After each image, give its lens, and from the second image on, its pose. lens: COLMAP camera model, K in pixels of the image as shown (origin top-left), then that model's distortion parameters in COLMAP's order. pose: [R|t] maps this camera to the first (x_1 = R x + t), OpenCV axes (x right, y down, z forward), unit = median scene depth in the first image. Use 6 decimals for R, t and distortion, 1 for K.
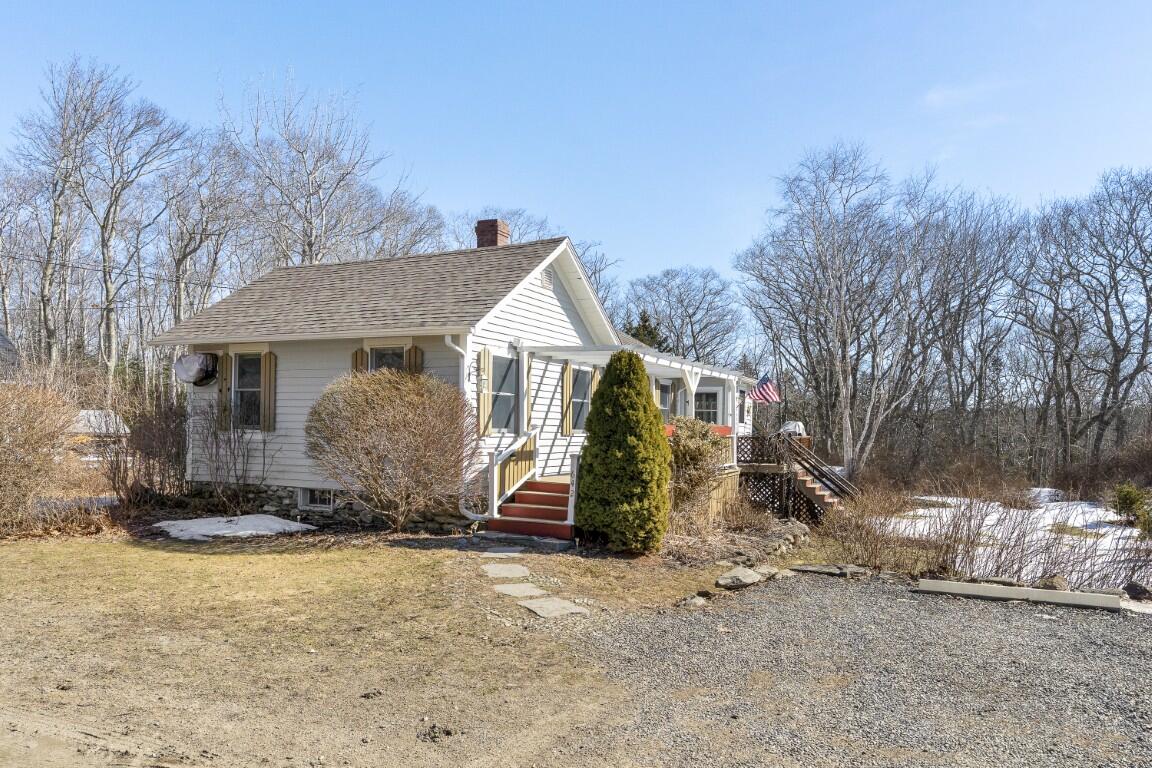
lens RADIAL K [[771.6, 0, 641.4], [0, 771.6, 427.9], [0, 0, 1]] dist [-0.002022, -0.001621]
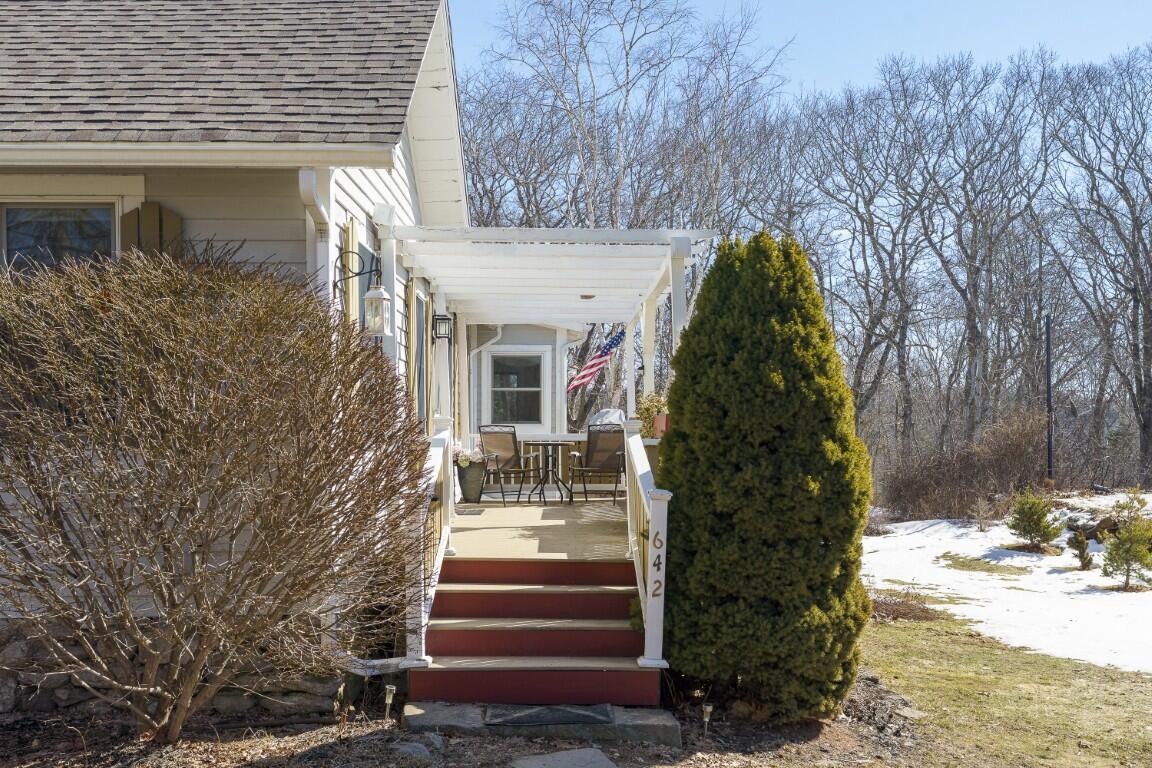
lens RADIAL K [[1130.5, 0, 574.4], [0, 1130.5, 457.9], [0, 0, 1]] dist [0.084407, 0.001548]
pose [[0.925423, -0.028168, 0.377888, -0.318645], [0.016330, 0.999271, 0.034494, -0.002728], [-0.378584, -0.025751, 0.925208, 0.435137]]
